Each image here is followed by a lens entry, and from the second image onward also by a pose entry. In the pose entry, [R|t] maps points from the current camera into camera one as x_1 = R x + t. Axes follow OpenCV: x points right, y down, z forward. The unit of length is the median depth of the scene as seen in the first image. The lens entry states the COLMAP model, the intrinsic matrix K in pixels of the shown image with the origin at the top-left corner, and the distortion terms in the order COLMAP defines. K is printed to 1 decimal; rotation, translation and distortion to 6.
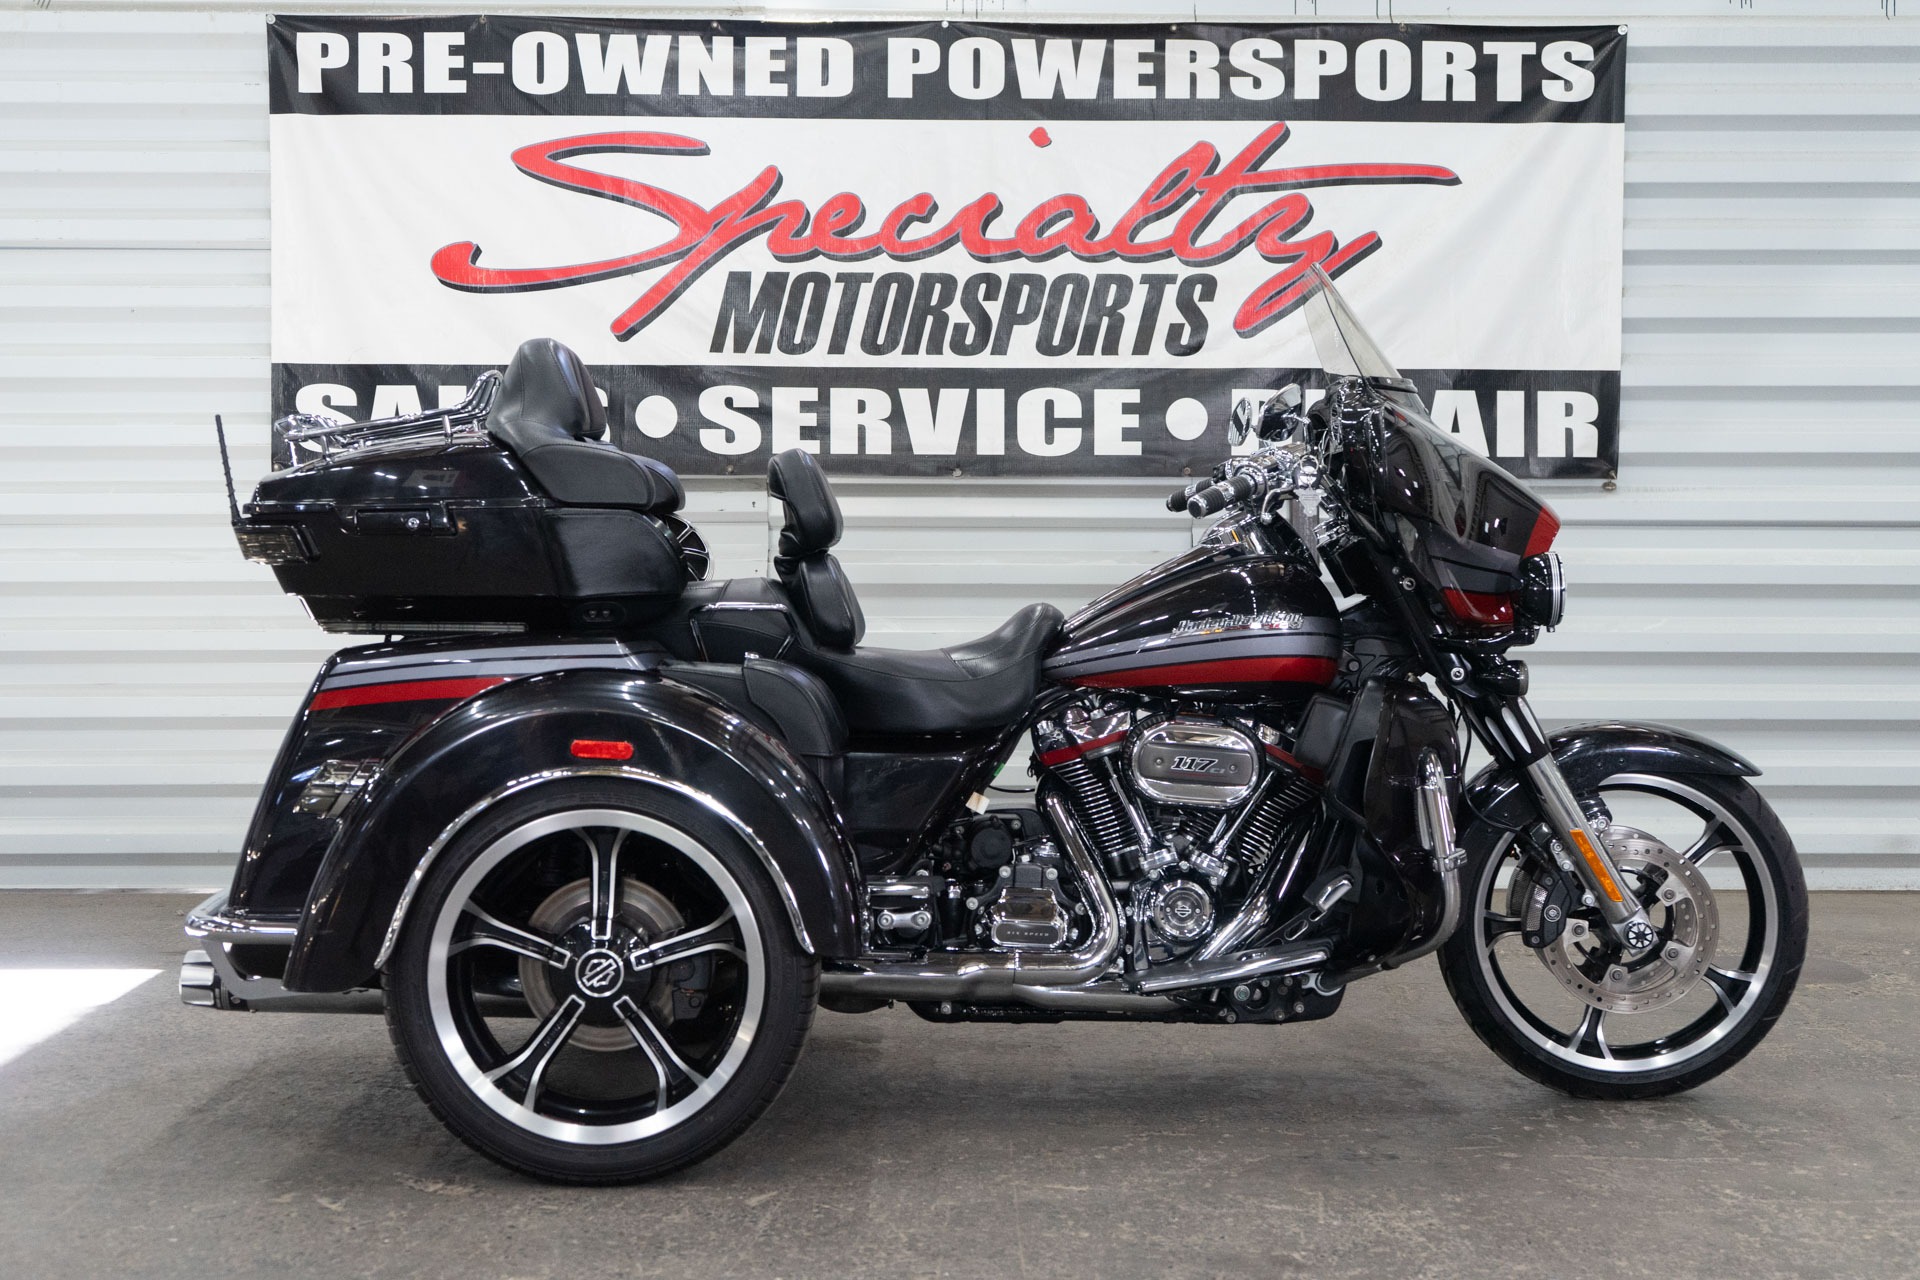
lens RADIAL K [[2731.1, 0, 960.0], [0, 2731.1, 640.0], [0, 0, 1]] dist [0.001643, 0.060844]
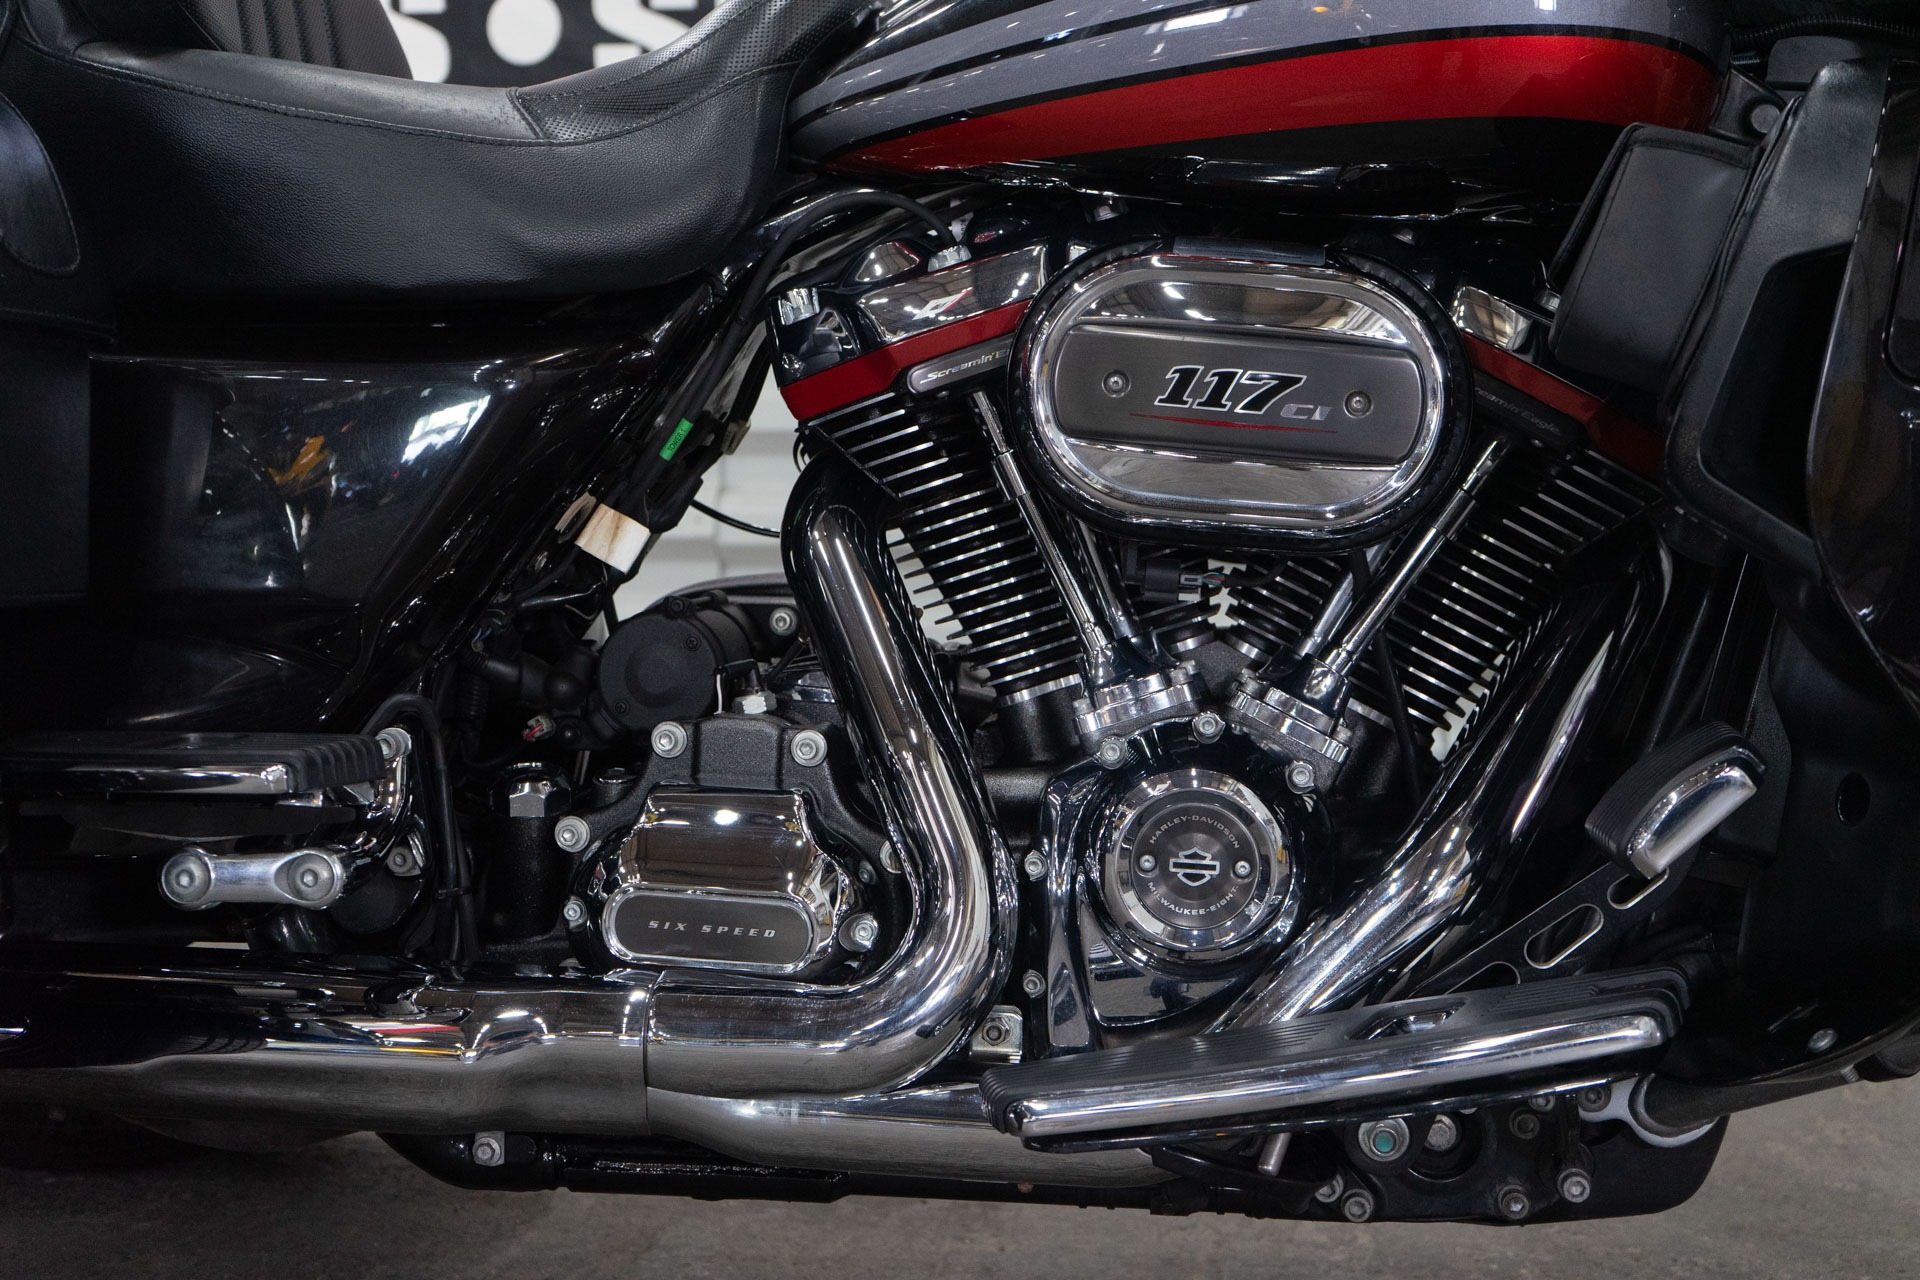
lens RADIAL K [[2731.1, 0, 960.0], [0, 2731.1, 640.0], [0, 0, 1]] dist [0.001643, 0.060844]
pose [[0.991335, 0.007944, -0.131119, 0.097762], [-0.006401, 0.999905, 0.012191, 0.071048], [0.131203, -0.011246, 0.991292, 0.701866]]
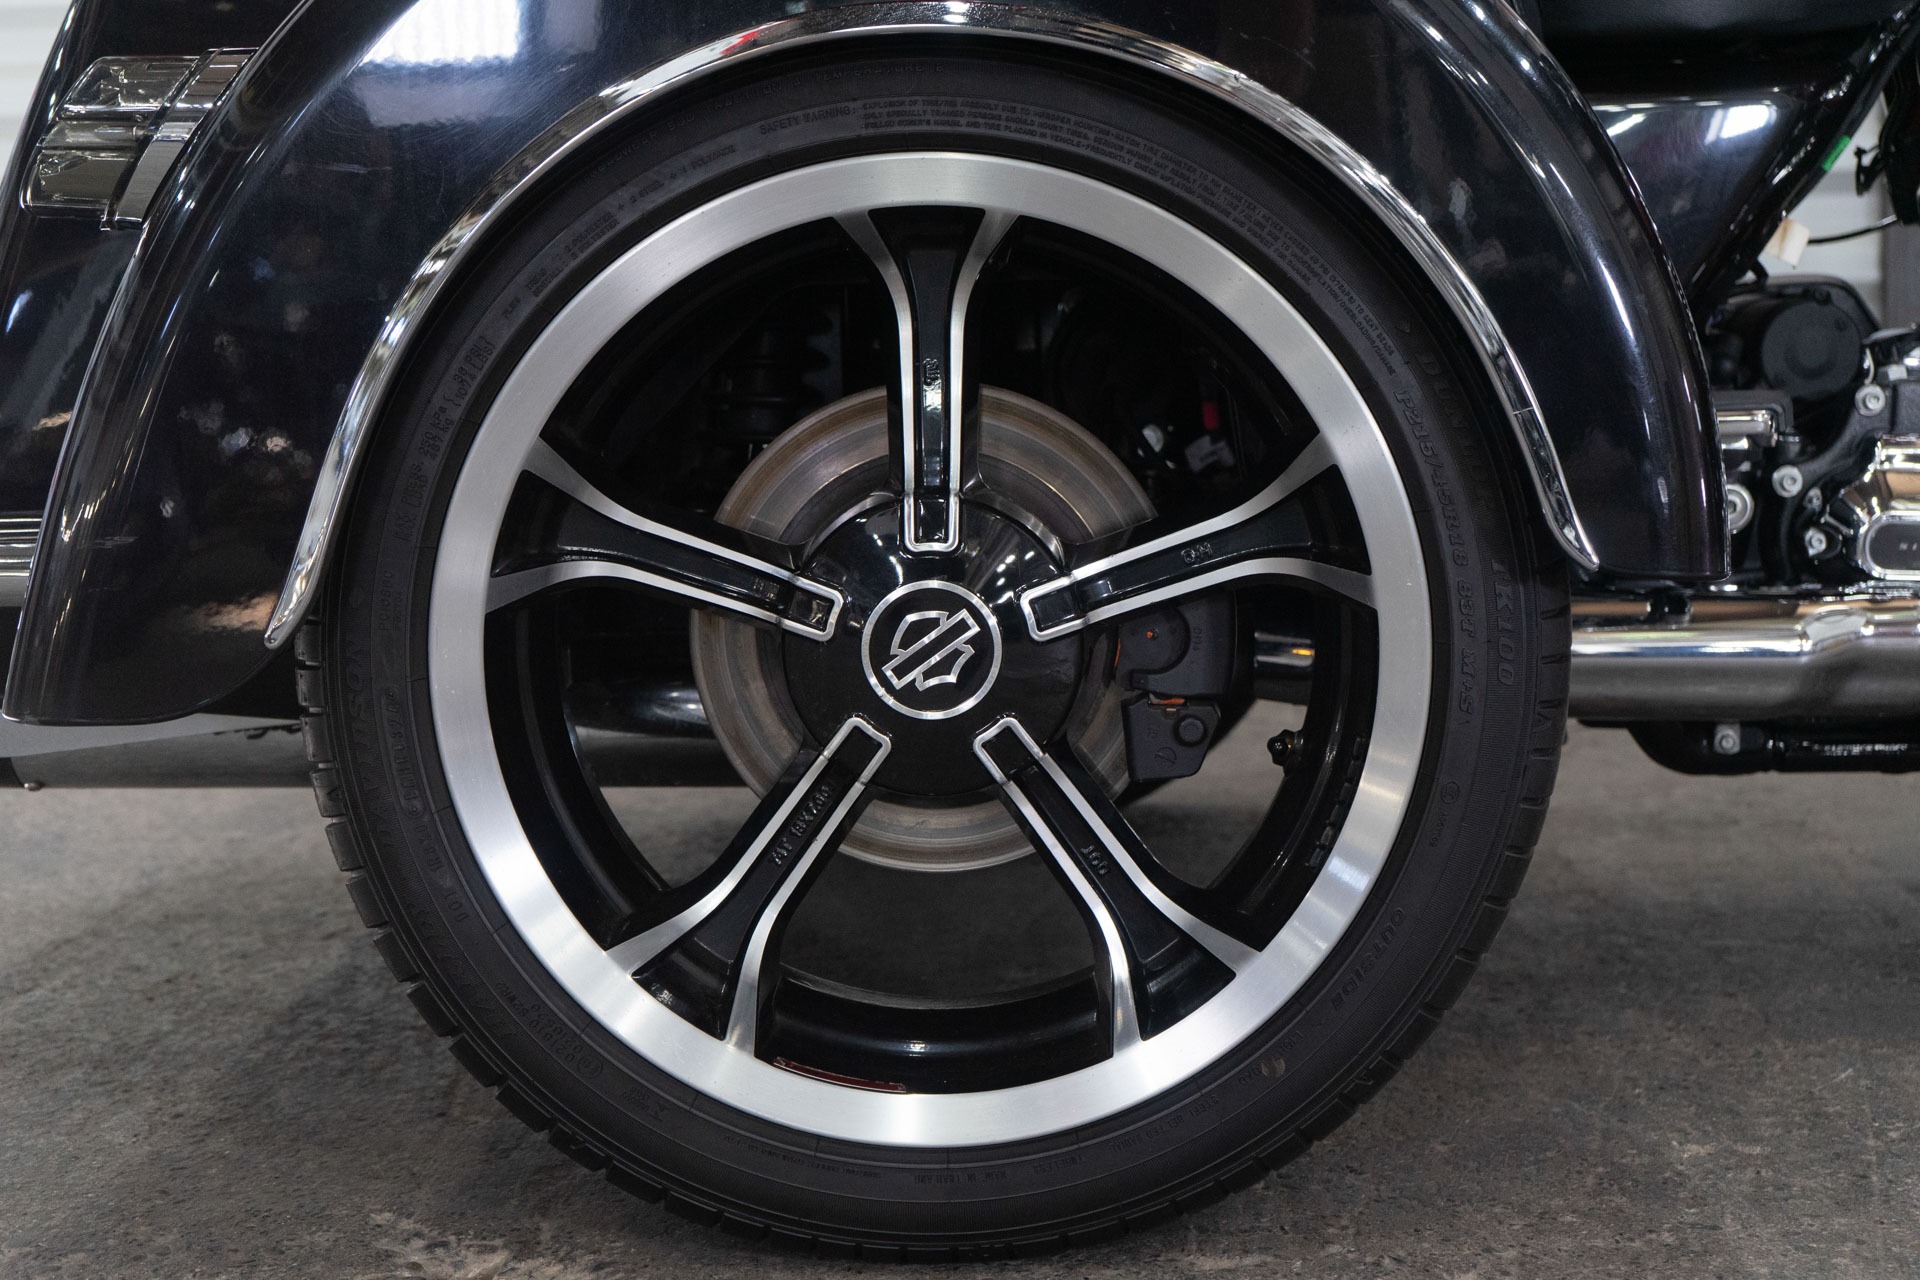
lens RADIAL K [[2731.1, 0, 960.0], [0, 2731.1, 640.0], [0, 0, 1]] dist [0.001643, 0.060844]
pose [[0.998890, -0.026507, -0.038931, -0.106396], [0.029738, 0.995945, 0.084906, 0.084808], [0.036523, -0.085970, 0.995628, 0.610657]]
